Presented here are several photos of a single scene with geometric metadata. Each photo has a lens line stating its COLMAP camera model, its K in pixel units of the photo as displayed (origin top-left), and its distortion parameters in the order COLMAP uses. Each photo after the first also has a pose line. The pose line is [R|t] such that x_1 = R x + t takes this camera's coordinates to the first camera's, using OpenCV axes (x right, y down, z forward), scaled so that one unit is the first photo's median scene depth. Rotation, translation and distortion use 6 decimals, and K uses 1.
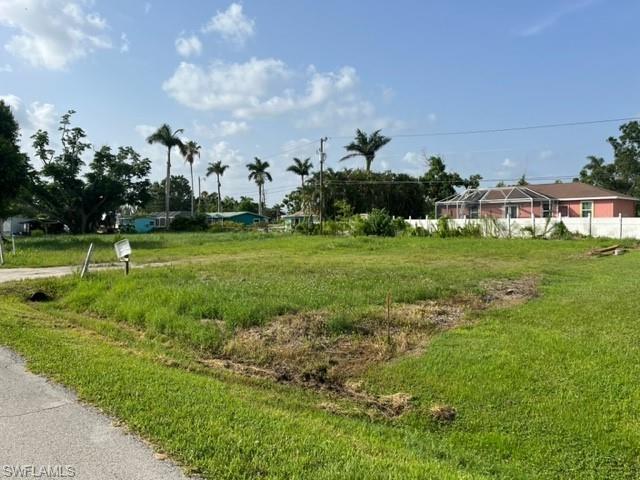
lens RADIAL K [[487.0, 0, 329.1], [0, 487.0, 240.3], [0, 0, 1]] dist [0.015530, -0.008782]
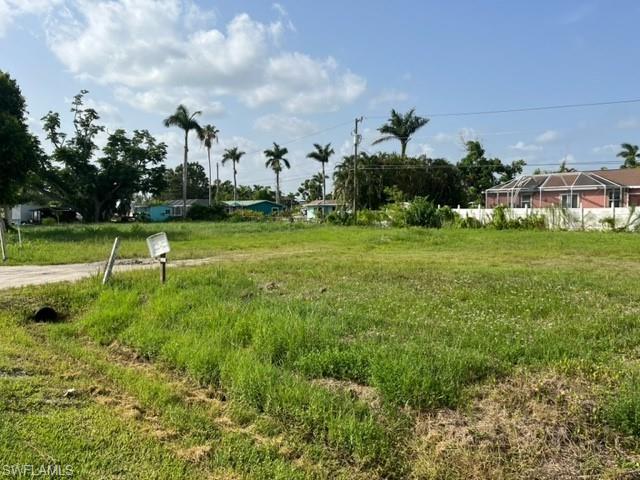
lens RADIAL K [[486.9, 0, 320.0], [0, 486.9, 240.0], [0, 0, 1]] dist [0.020712, -0.001100]
pose [[0.999380, 0.007414, -0.034425, -0.043207], [-0.006701, 0.999762, 0.020776, -0.002058], [0.034571, -0.020533, 0.999191, 0.076924]]
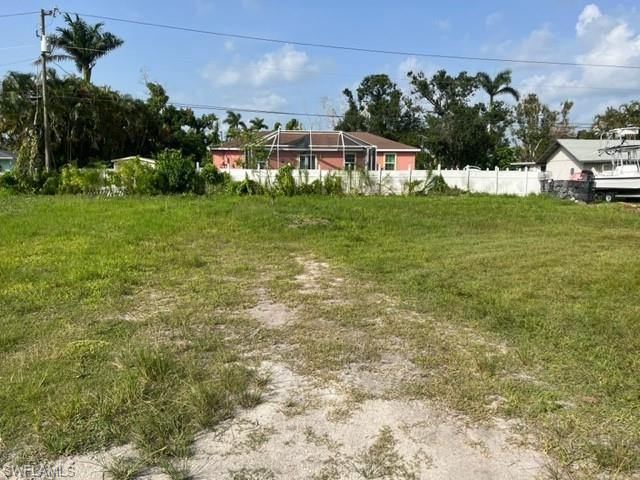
lens RADIAL K [[486.9, 0, 320.0], [0, 486.9, 240.0], [0, 0, 1]] dist [0.020712, -0.001100]
pose [[0.690275, -0.081910, 0.718896, -0.180435], [0.014684, 0.994953, 0.099265, -0.007970], [-0.723398, -0.057964, 0.687994, 0.346702]]
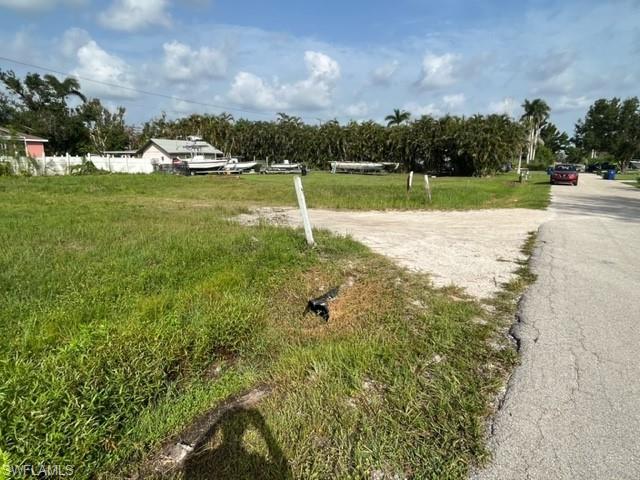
lens RADIAL K [[384.2, 0, 320.0], [0, 384.2, 240.0], [0, 0, 1]] dist [-0.000032, -0.003902]
pose [[-0.219866, -0.184634, 0.957898, -0.381476], [0.032635, 0.979984, 0.196382, -0.008006], [-0.974984, 0.074439, -0.209440, 0.404678]]
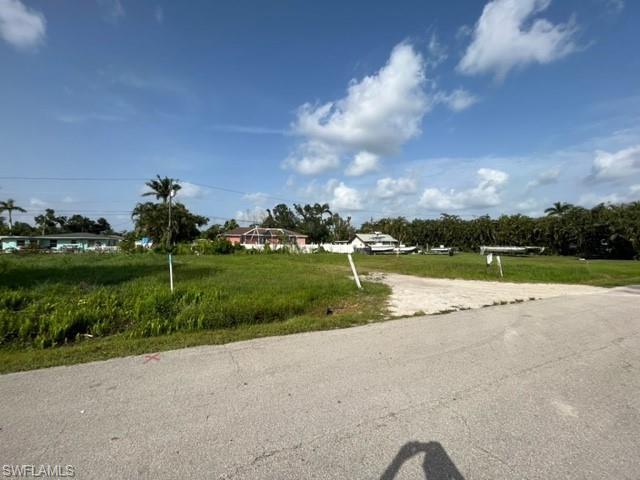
lens RADIAL K [[256.6, 0, 320.0], [0, 256.6, 240.0], [0, 0, 1]] dist [-0.002145, -0.000041]
pose [[0.368757, 0.032797, 0.928947, -0.423699], [0.028114, 0.998527, -0.046413, -0.006285], [-0.929101, 0.043232, 0.367291, 0.342166]]
